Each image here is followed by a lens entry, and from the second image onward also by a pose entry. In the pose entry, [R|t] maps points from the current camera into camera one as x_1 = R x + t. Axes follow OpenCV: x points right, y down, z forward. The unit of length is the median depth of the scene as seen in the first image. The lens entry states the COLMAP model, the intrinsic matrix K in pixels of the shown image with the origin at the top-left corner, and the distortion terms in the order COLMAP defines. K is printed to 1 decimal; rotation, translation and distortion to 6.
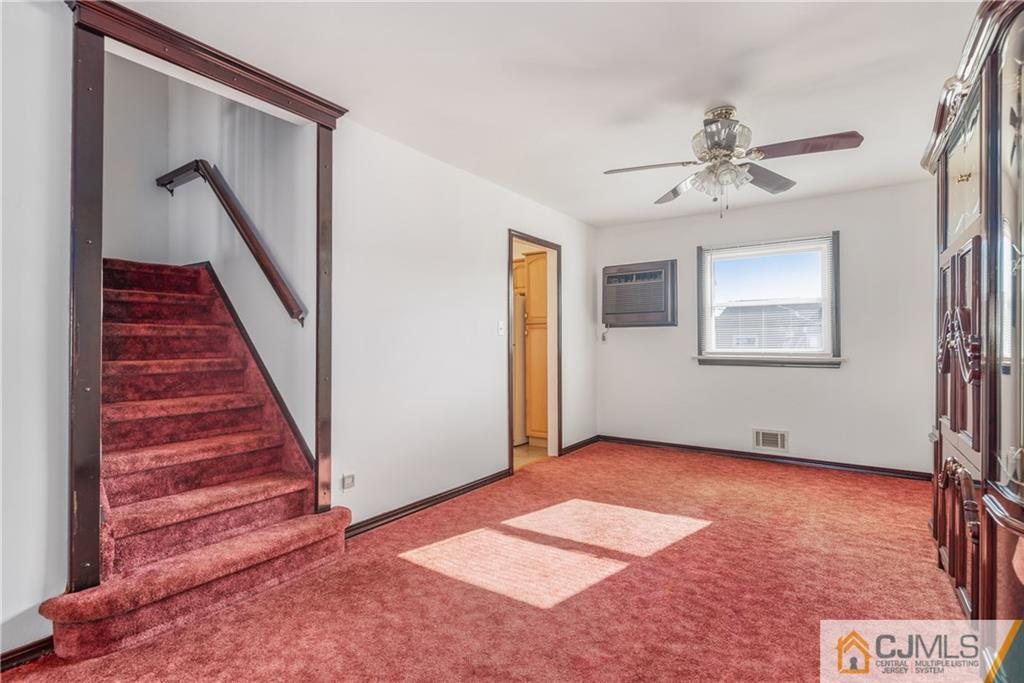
lens RADIAL K [[477.4, 0, 512.2], [0, 477.4, 338.8], [0, 0, 1]] dist [-0.005165, 0.000014]
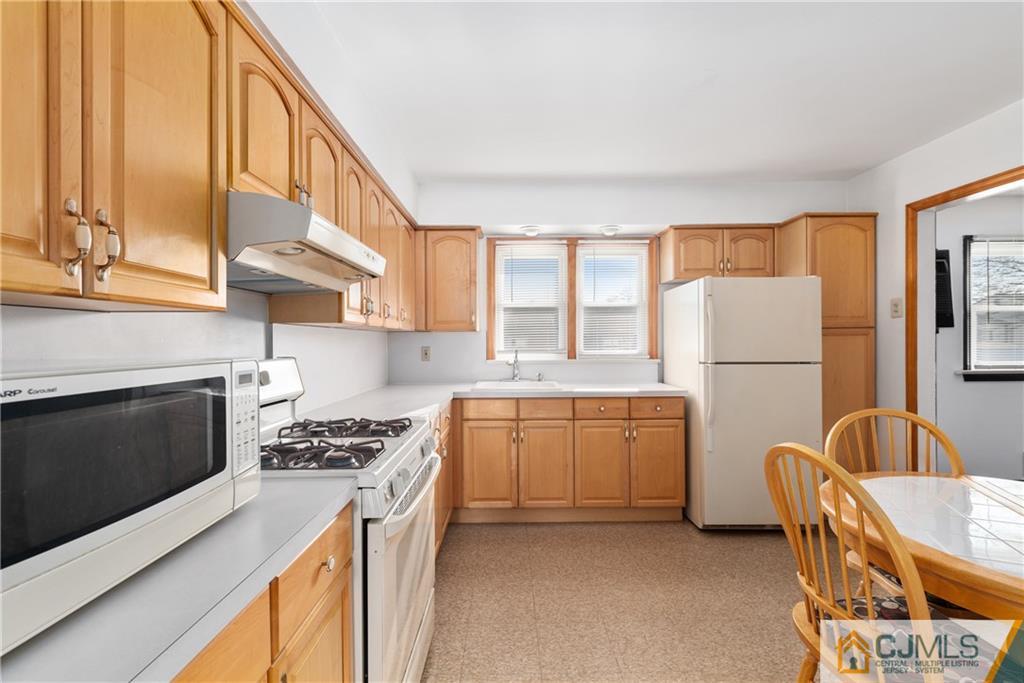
lens RADIAL K [[447.1, 0, 505.3], [0, 447.1, 339.2], [0, 0, 1]] dist [0.000215, -0.000064]
pose [[0.811535, -0.012642, 0.584167, -0.992576], [0.007514, 0.999909, 0.011201, -0.045452], [-0.584255, -0.004701, 0.811556, 1.223686]]
